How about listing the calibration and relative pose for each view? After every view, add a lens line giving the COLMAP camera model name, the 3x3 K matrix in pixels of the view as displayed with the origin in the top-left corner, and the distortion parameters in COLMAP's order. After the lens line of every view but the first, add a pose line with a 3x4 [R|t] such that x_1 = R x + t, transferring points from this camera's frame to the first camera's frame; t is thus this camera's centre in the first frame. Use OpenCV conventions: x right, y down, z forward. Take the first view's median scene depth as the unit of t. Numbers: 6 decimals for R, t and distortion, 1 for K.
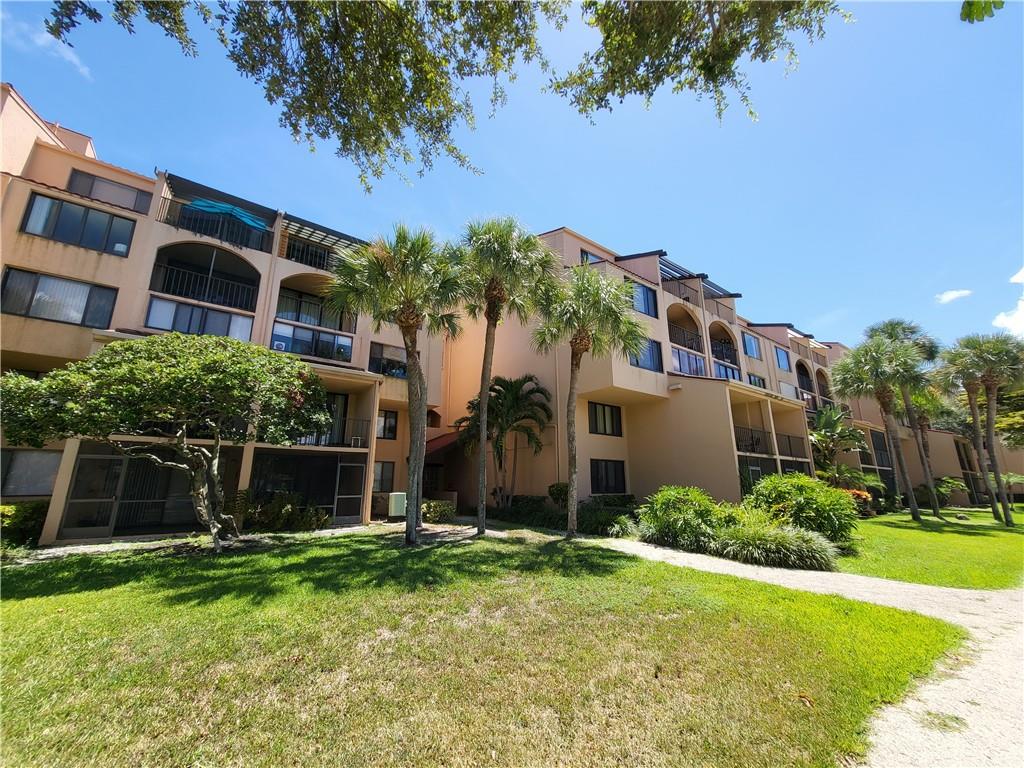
lens RADIAL K [[407.9, 0, 512.0], [0, 407.9, 384.0], [0, 0, 1]] dist [0.001119, 0.000176]
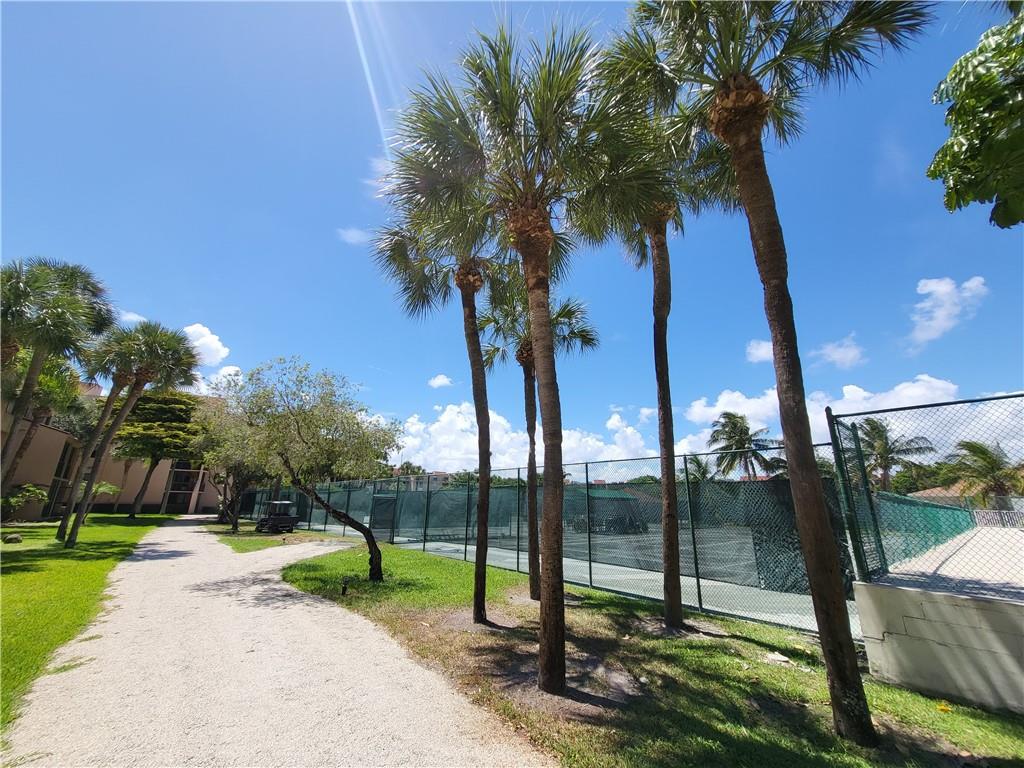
lens RADIAL K [[407.9, 0, 512.0], [0, 407.9, 384.0], [0, 0, 1]] dist [0.001119, 0.000176]
pose [[-0.078628, 0.279108, 0.957035, 0.185085], [-0.255678, 0.922251, -0.289970, 0.041896], [-0.963559, -0.267493, -0.001152, 0.158322]]
